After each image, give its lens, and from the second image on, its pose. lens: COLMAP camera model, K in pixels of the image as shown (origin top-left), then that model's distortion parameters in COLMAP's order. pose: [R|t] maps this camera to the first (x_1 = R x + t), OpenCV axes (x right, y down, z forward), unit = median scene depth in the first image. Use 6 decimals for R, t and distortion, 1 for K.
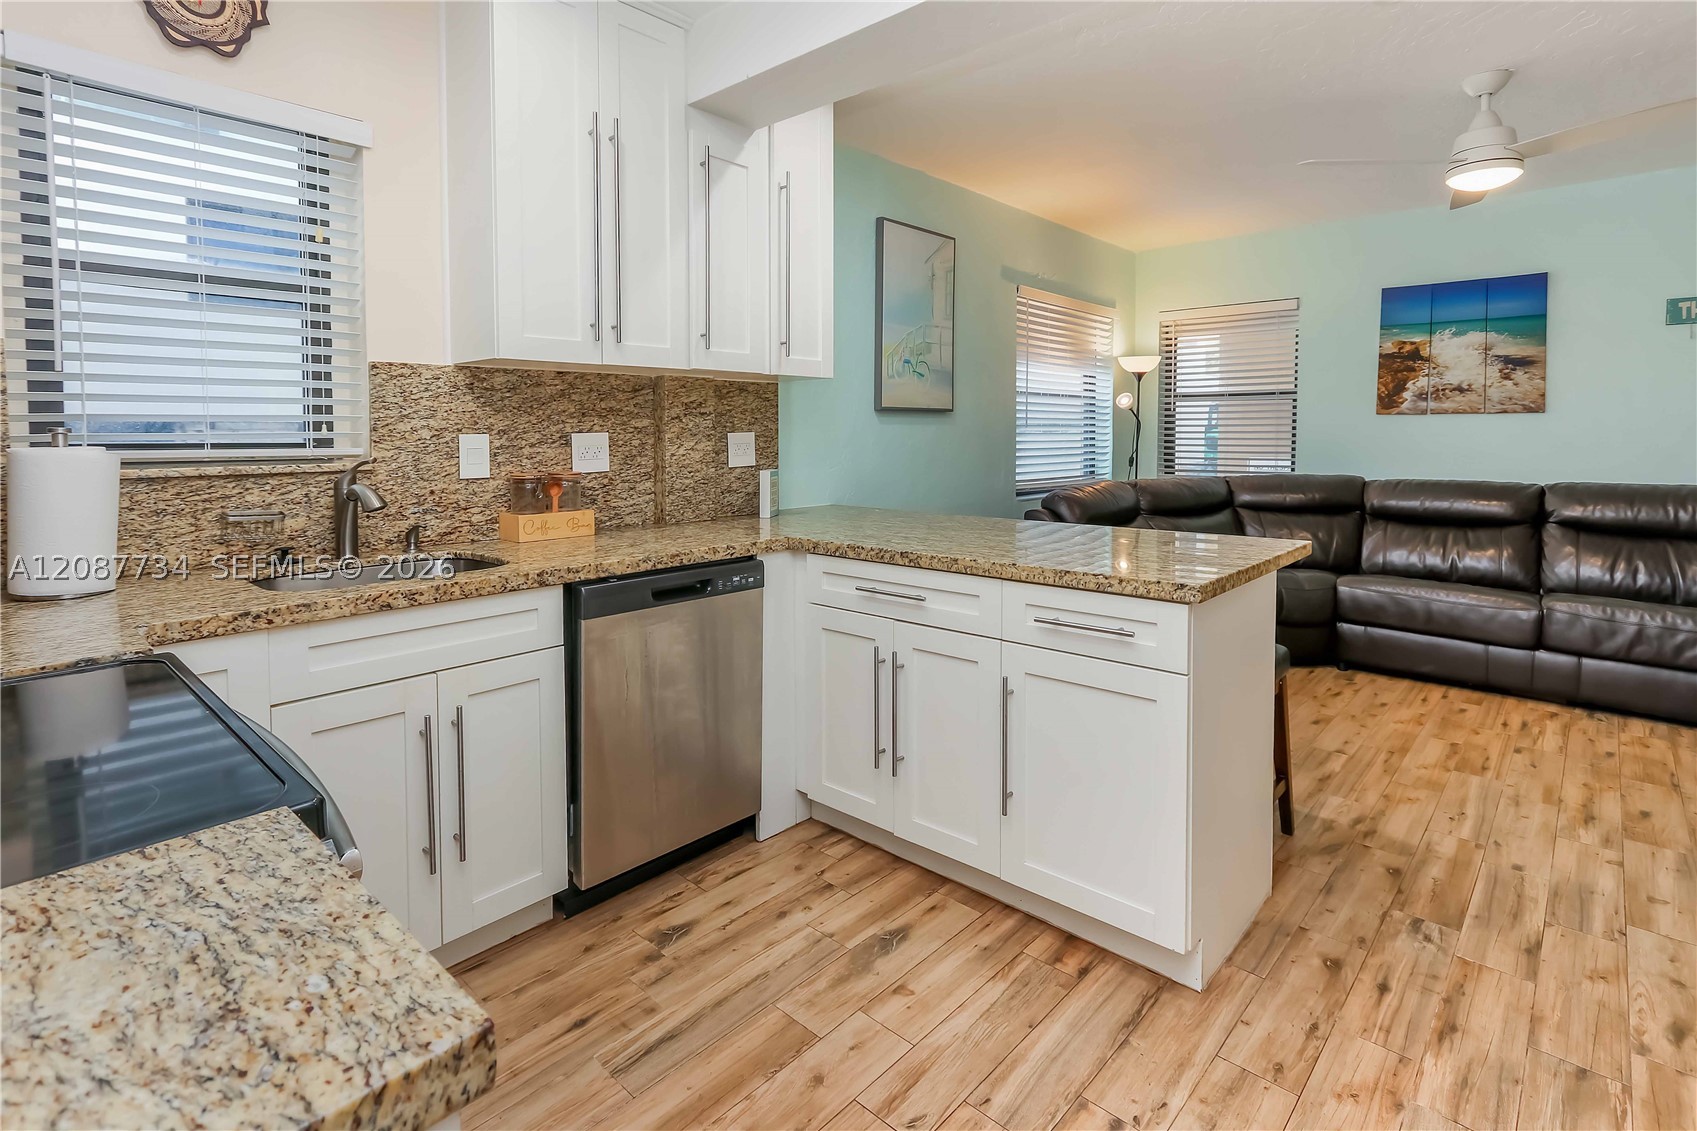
lens RADIAL K [[827.8, 0, 832.7], [0, 827.8, 465.2], [0, 0, 1]] dist [0.001468, 0.002147]
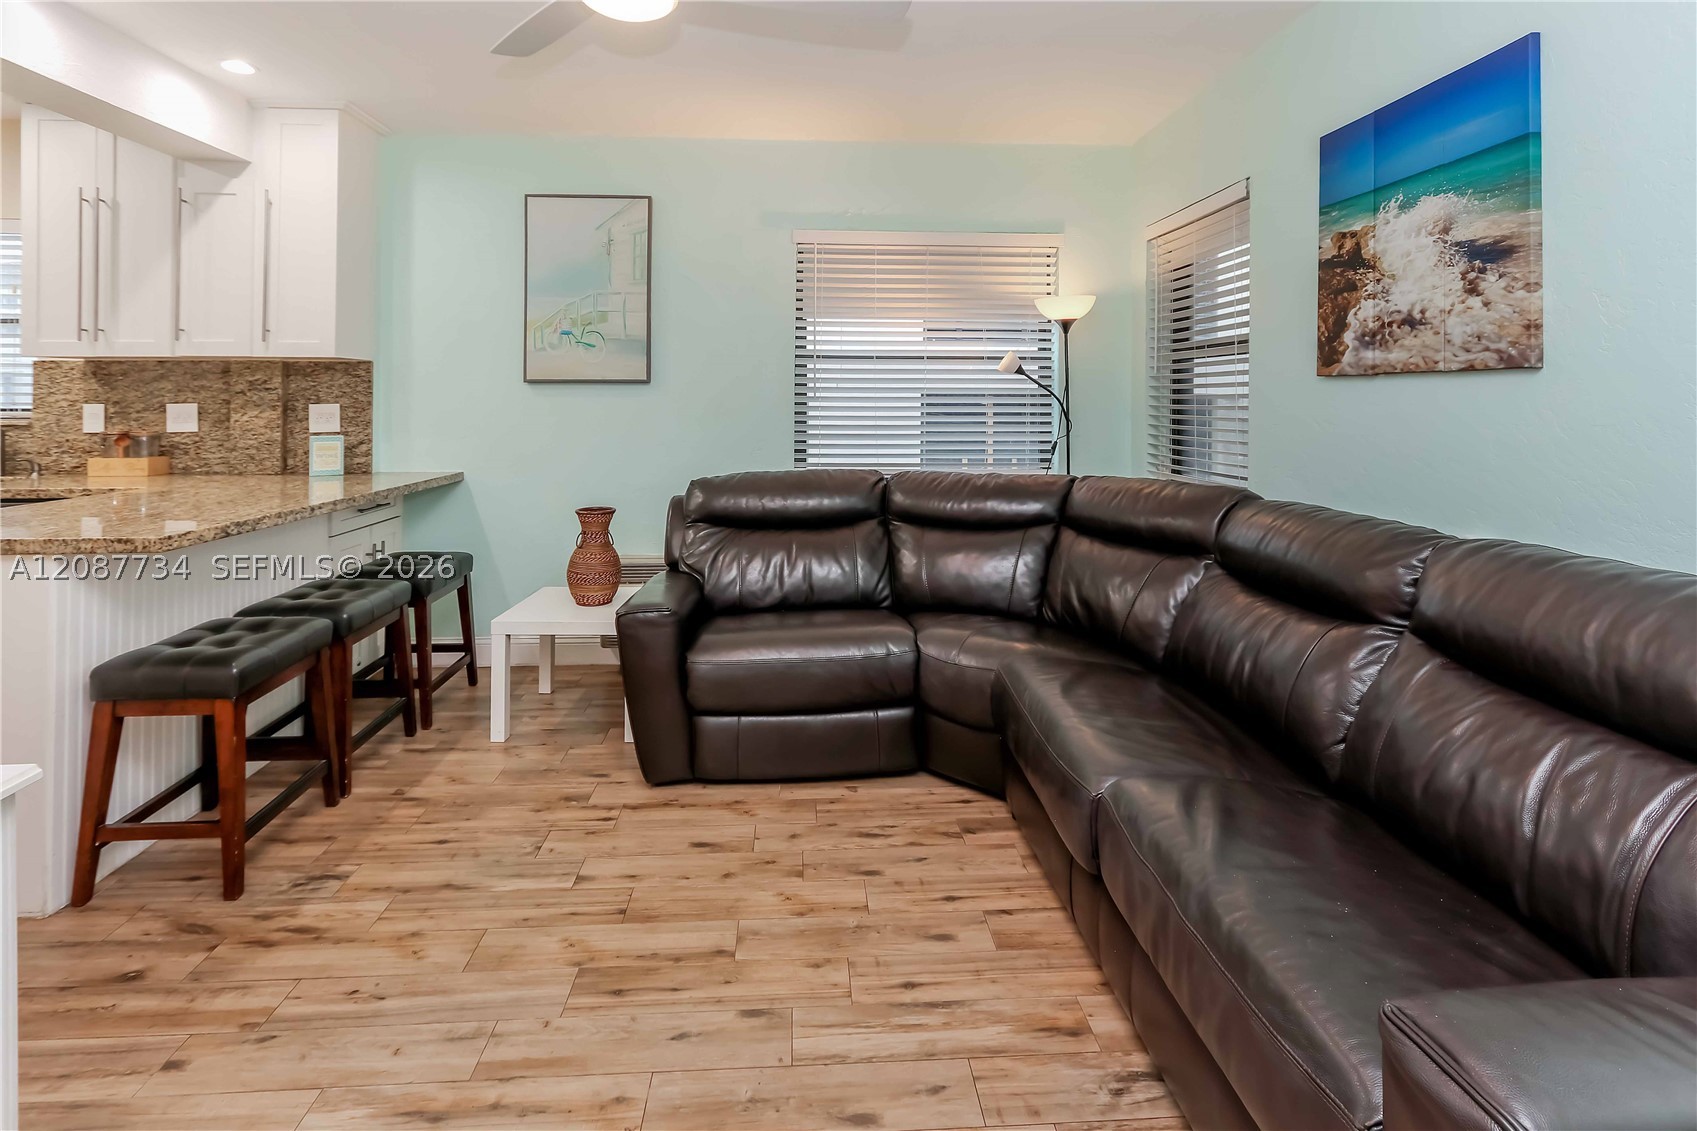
lens RADIAL K [[827.8, 0, 842.5], [0, 827.8, 395.8], [0, 0, 1]] dist [0.001468, 0.002147]
pose [[0.718997, 0.000361, -0.695013, 0.893211], [-0.031483, 0.998990, -0.032051, -0.025621], [0.694300, 0.044925, 0.718283, 0.462984]]
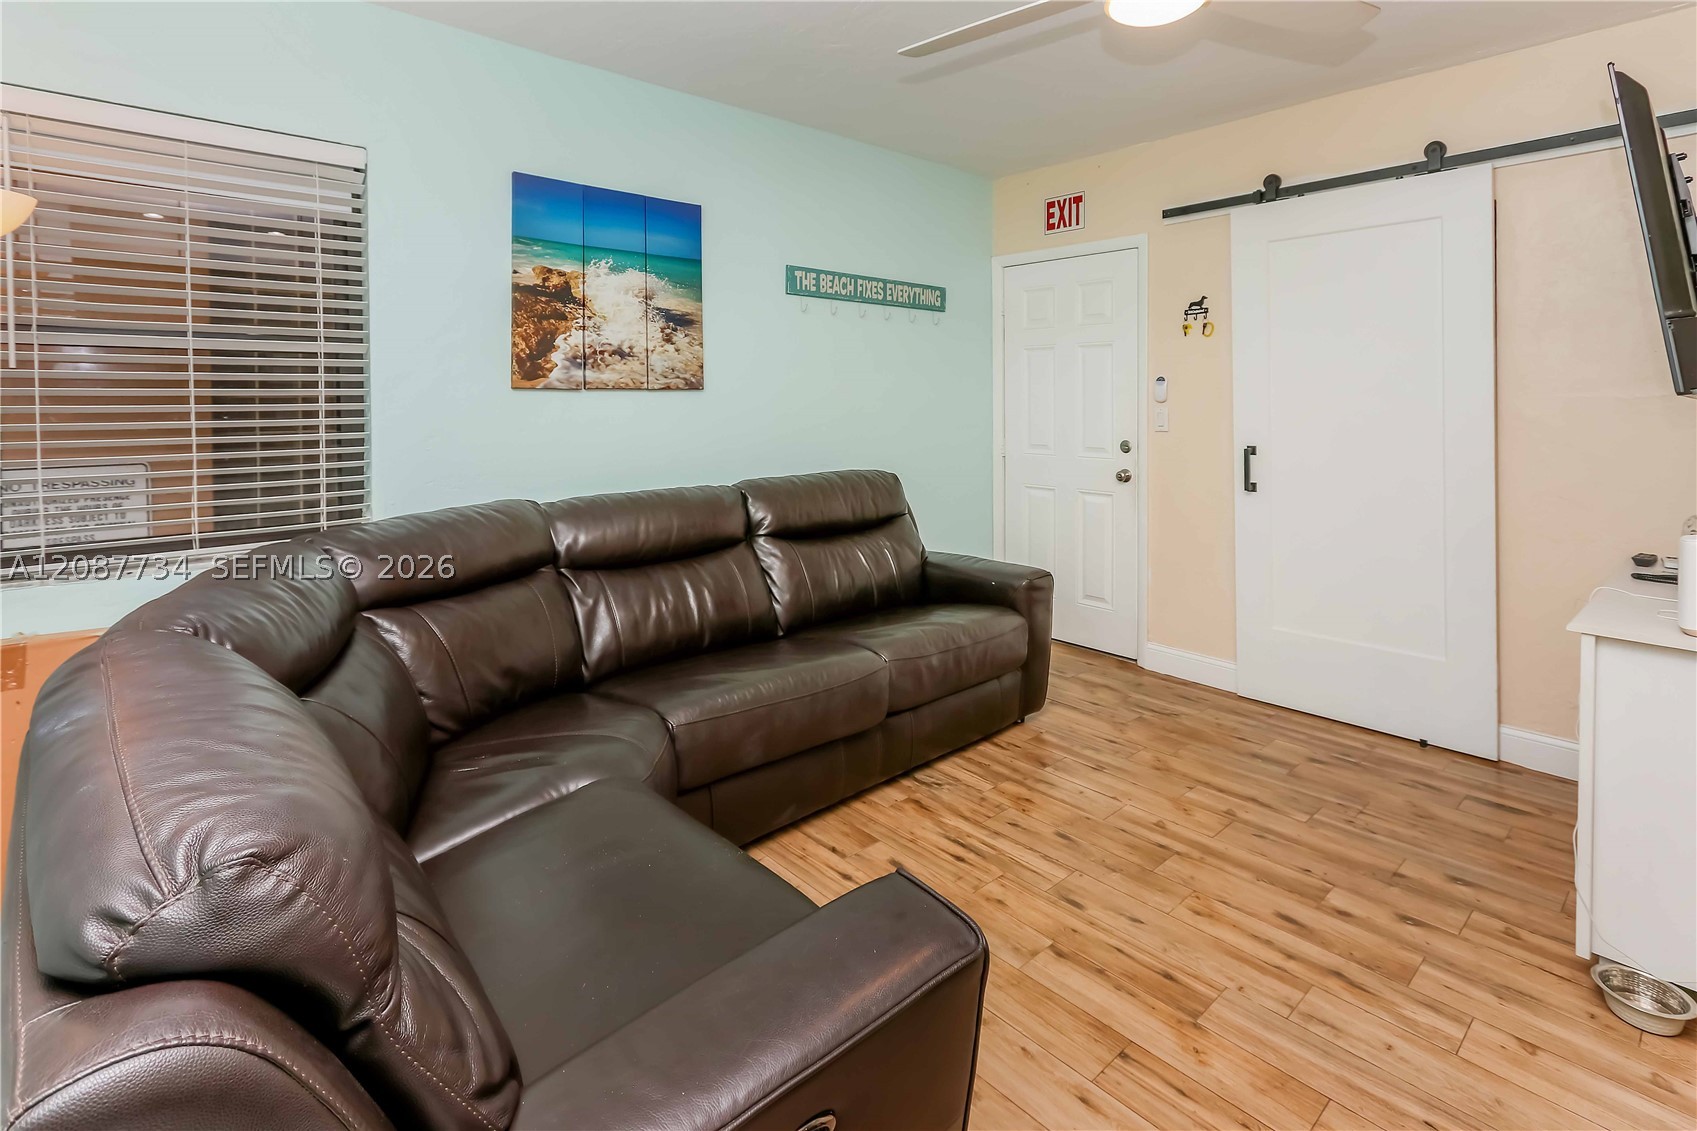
lens RADIAL K [[827.8, 0, 856.3], [0, 827.8, 408.6], [0, 0, 1]] dist [0.001468, 0.002147]
pose [[0.081822, -0.011866, 0.996576, 0.113585], [0.046185, 0.998900, 0.008102, -0.045661], [-0.995576, 0.045364, 0.082280, 0.795860]]
